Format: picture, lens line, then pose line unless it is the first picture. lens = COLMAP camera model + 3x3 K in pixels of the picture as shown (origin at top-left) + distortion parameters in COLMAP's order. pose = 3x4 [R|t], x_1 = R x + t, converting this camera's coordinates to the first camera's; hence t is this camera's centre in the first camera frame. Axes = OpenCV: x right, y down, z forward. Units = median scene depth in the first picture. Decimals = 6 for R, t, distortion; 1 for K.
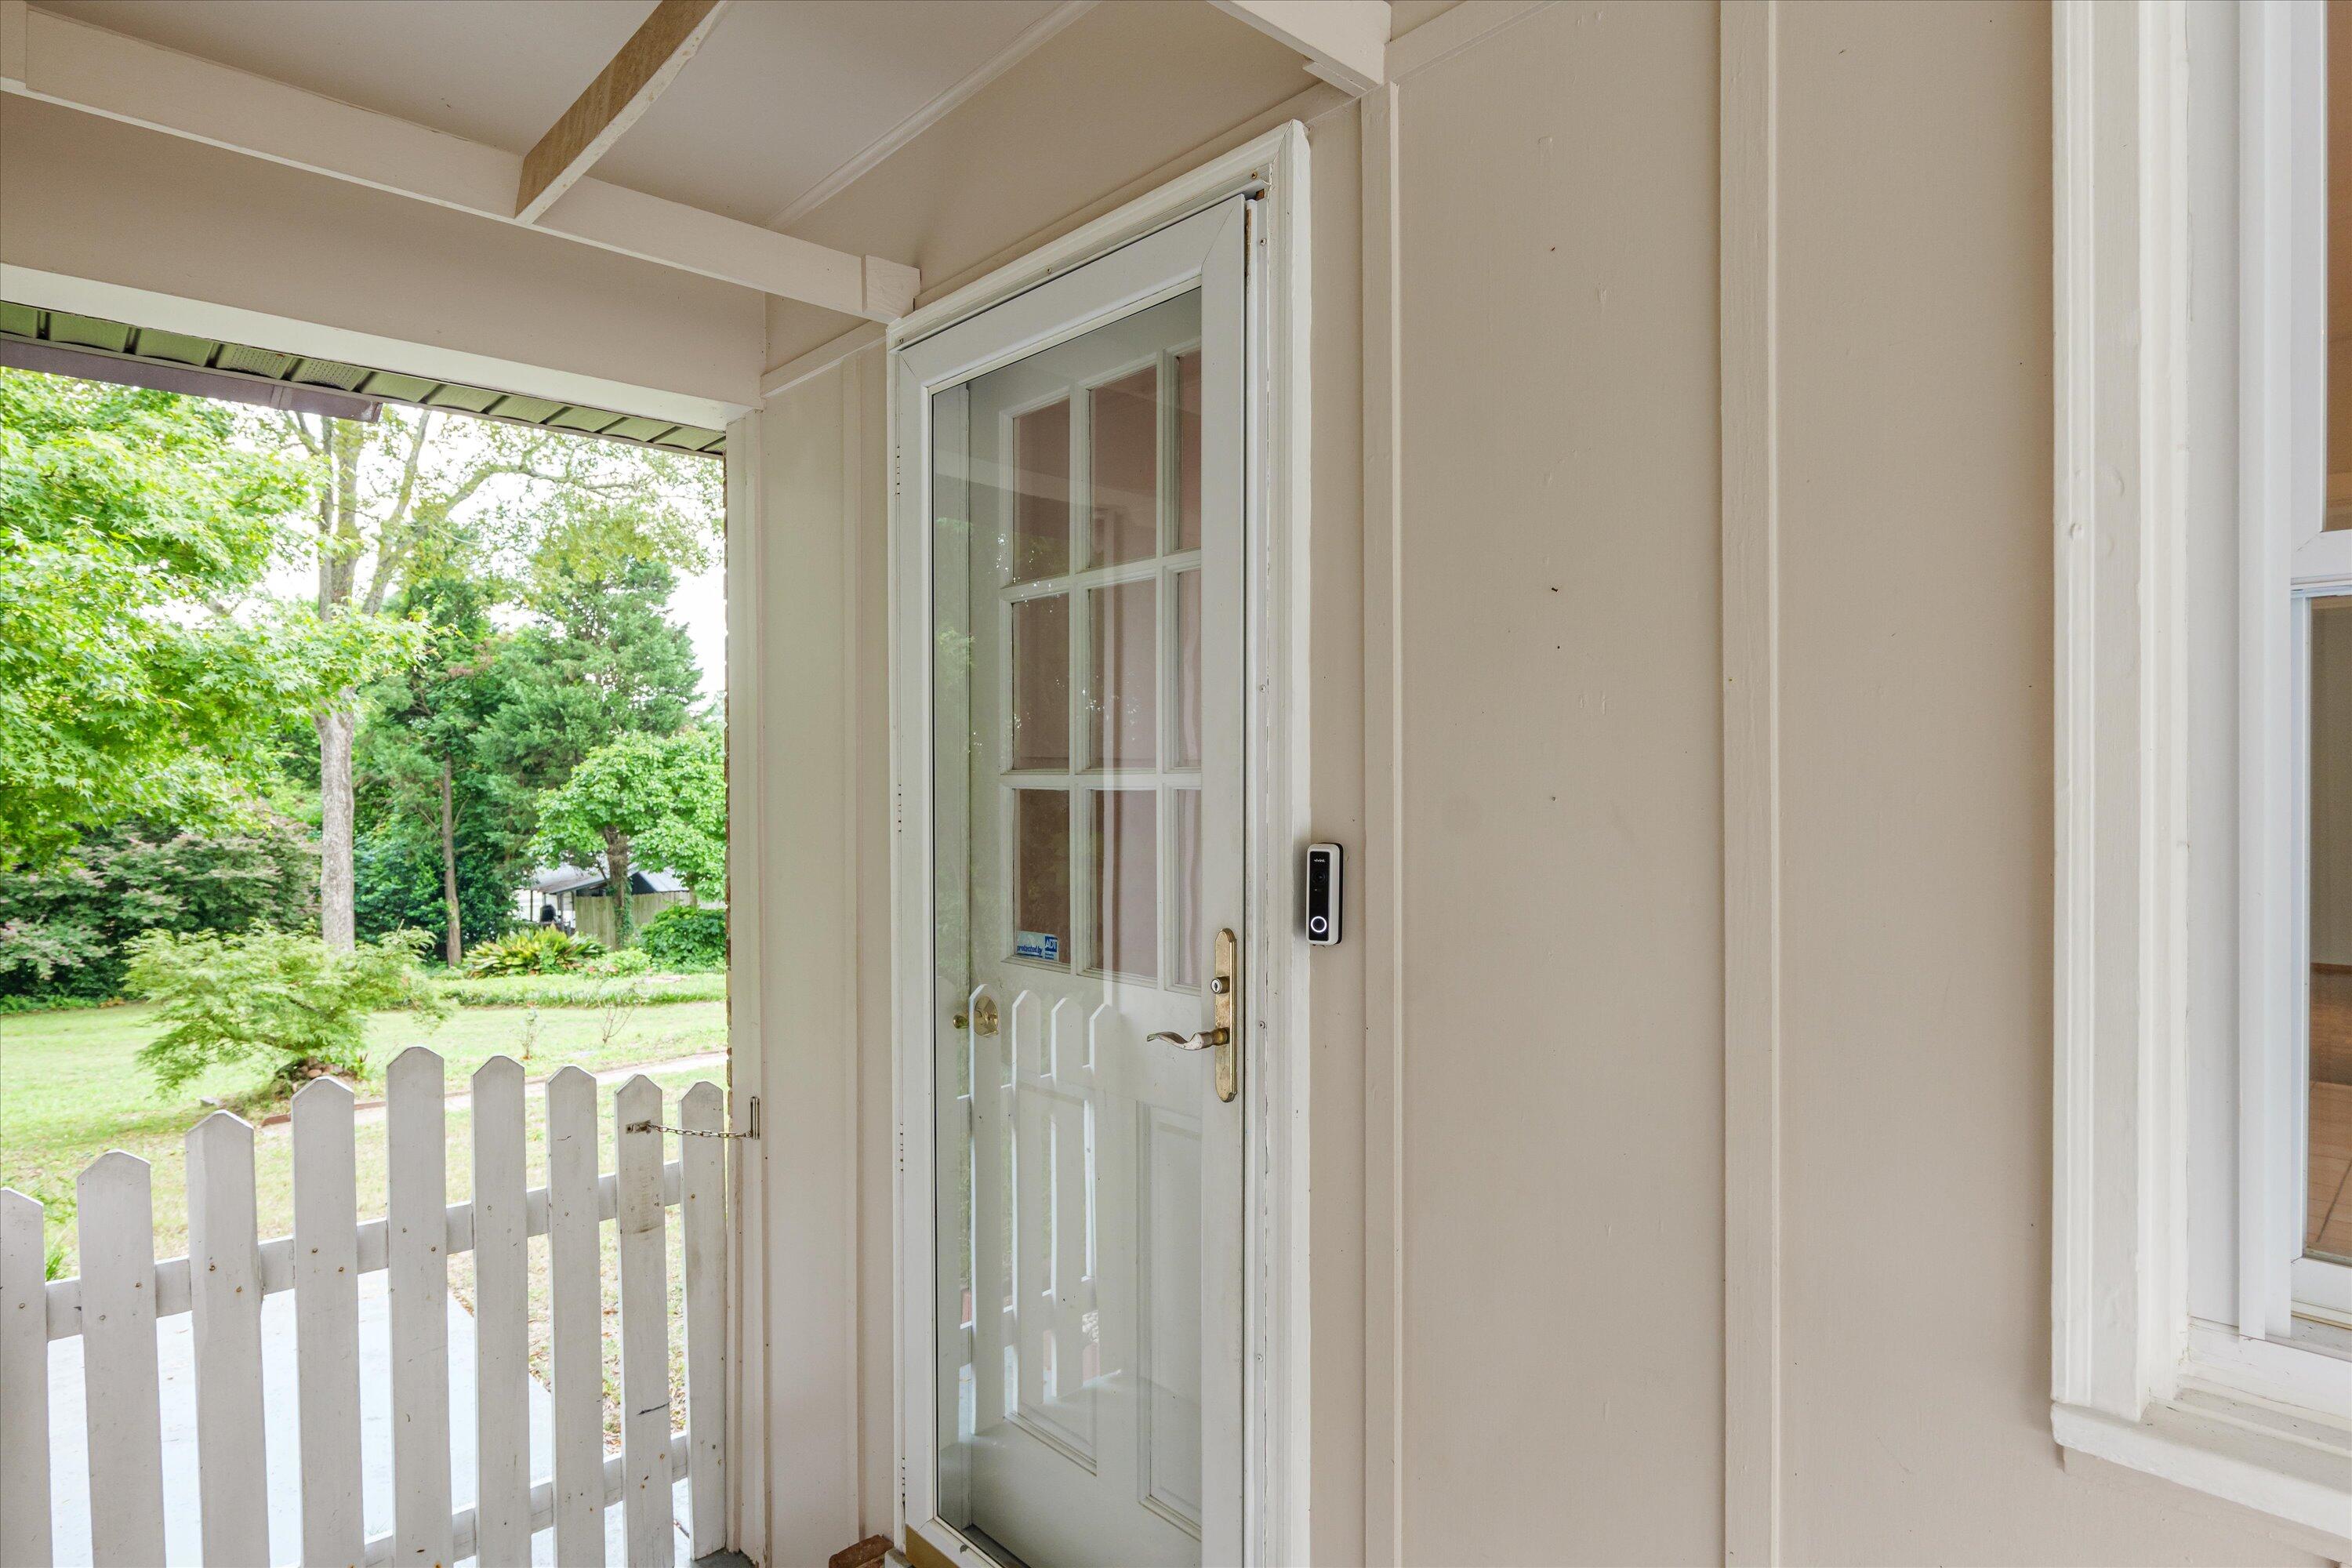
lens RADIAL K [[1242.0, 0, 1176.0], [0, 1242.0, 784.0], [0, 0, 1]] dist [-0.010536, -0.000120]
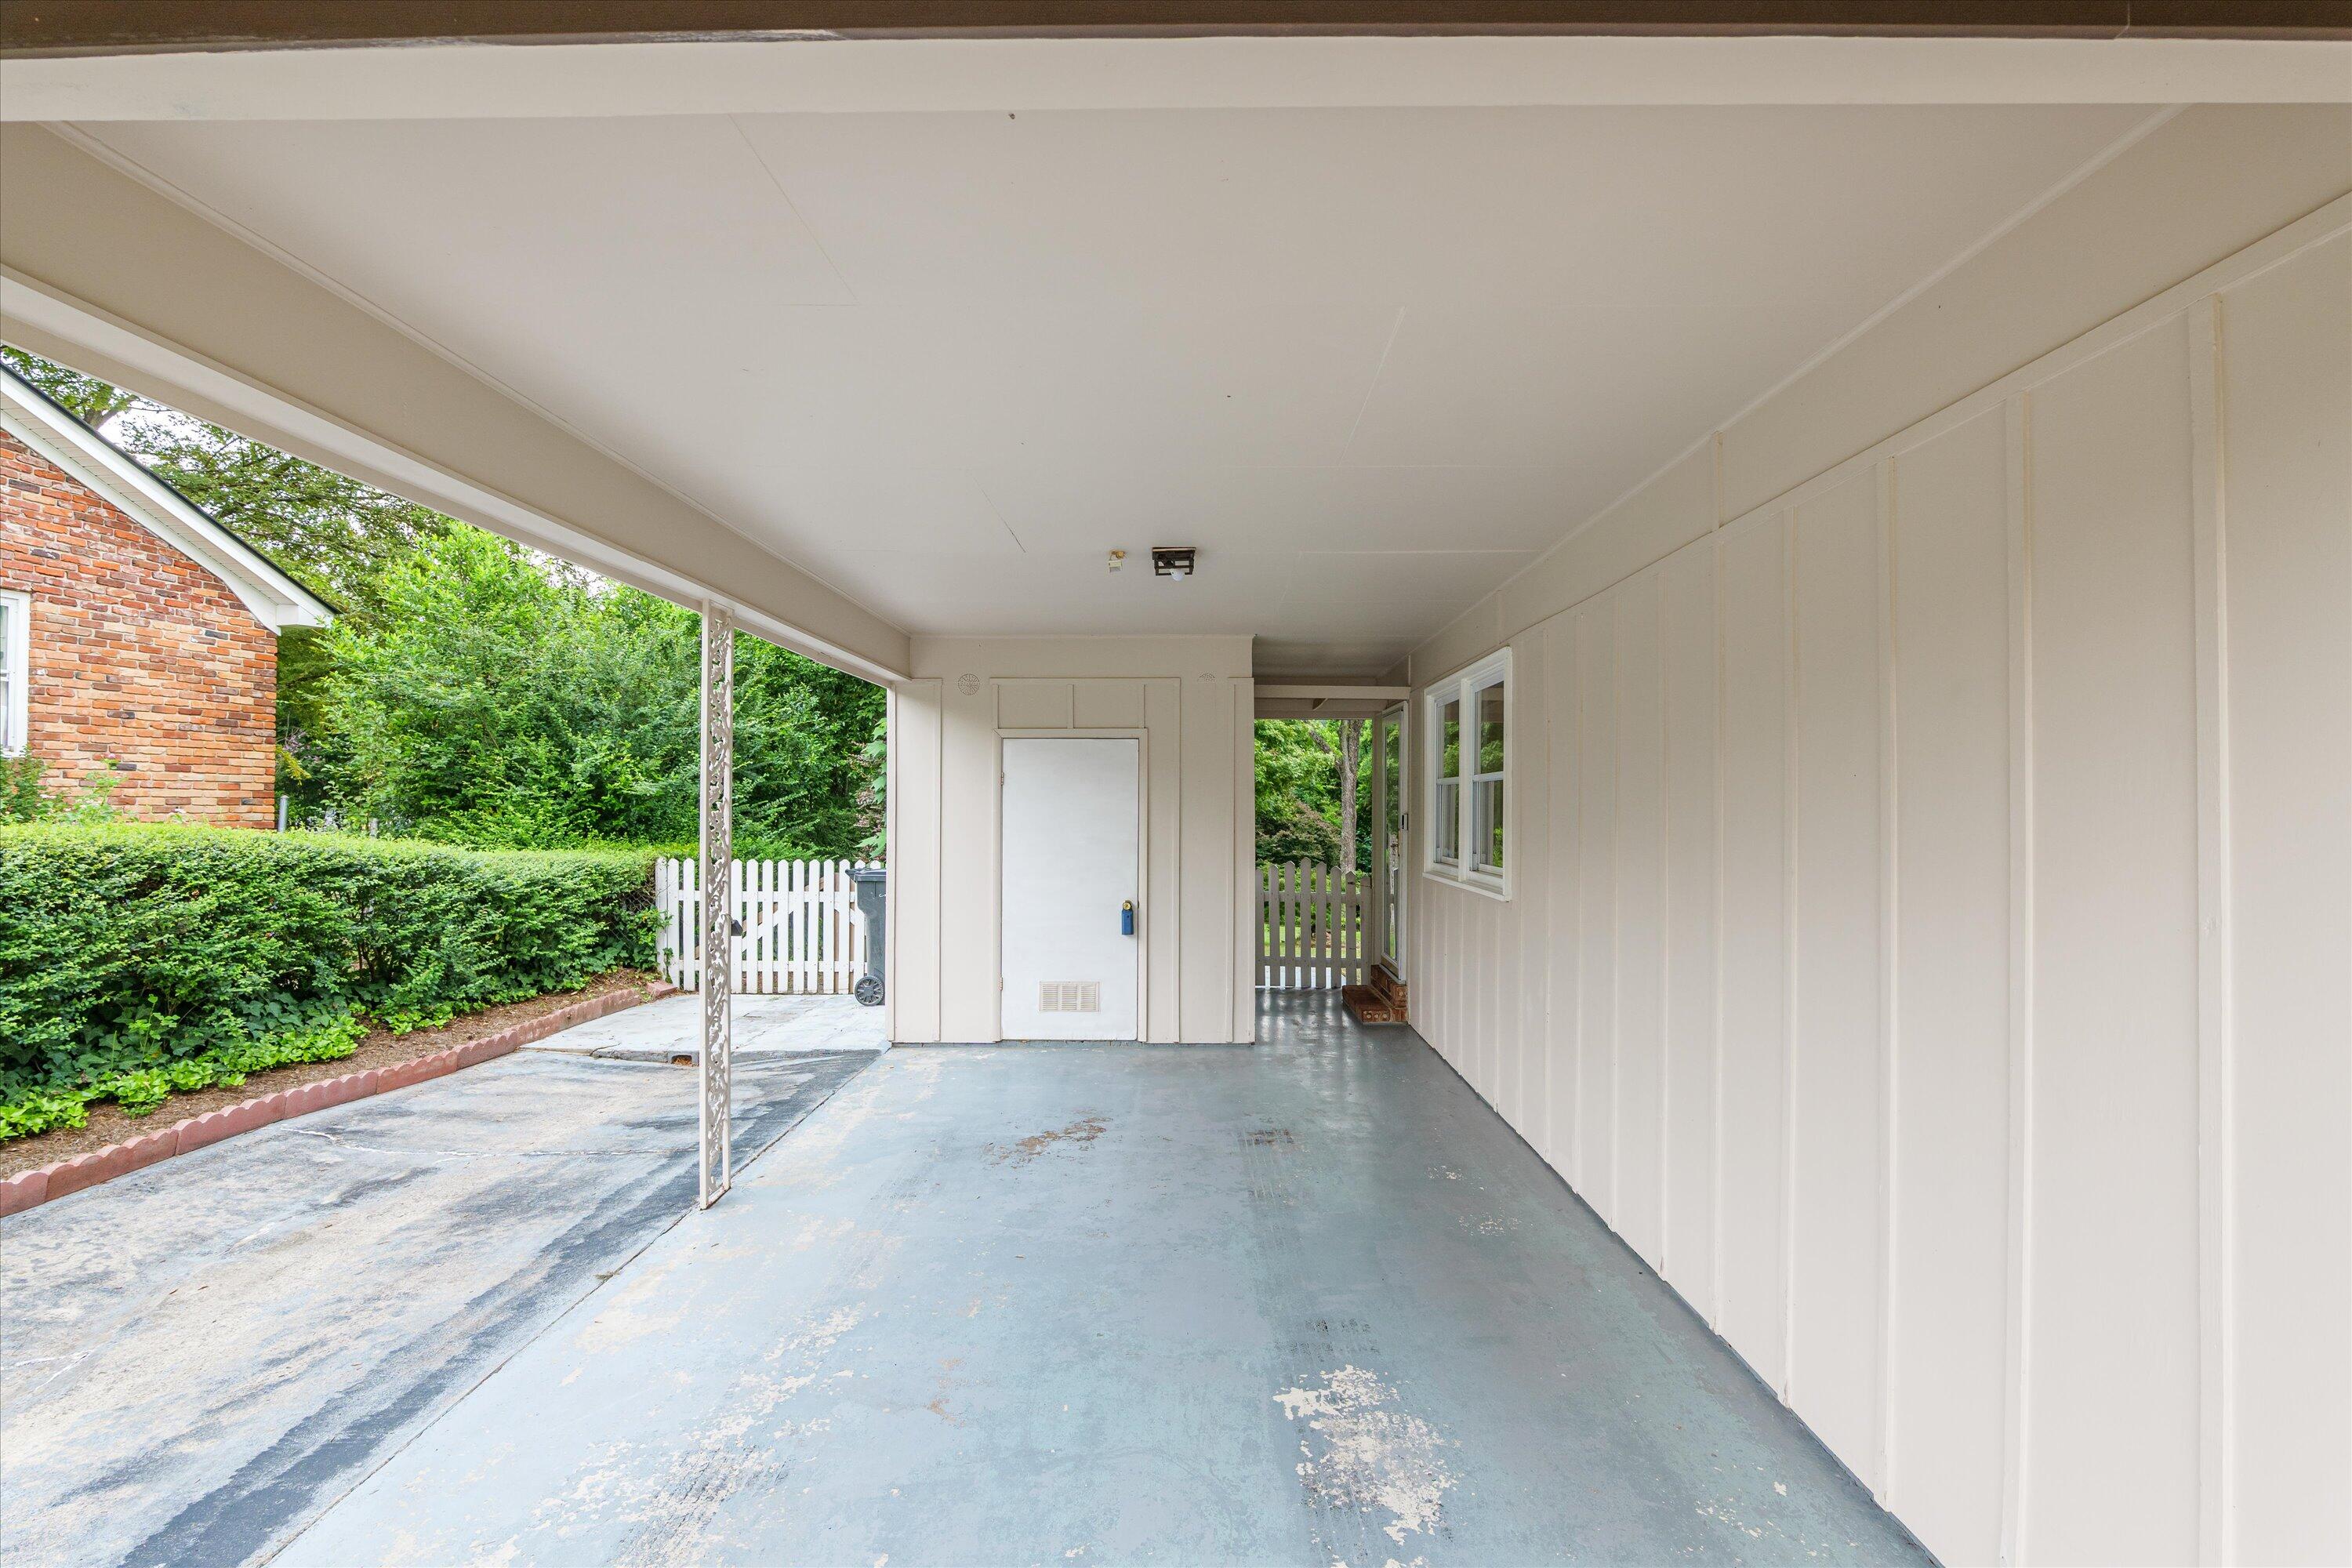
lens RADIAL K [[1242.0, 0, 1176.0], [0, 1242.0, 784.0], [0, 0, 1]] dist [-0.010536, -0.000120]
pose [[0.718726, -0.001374, -0.695292, 0.394564], [-0.012487, 0.999811, -0.014883, 0.000368], [0.695181, 0.019378, 0.718573, -0.470058]]
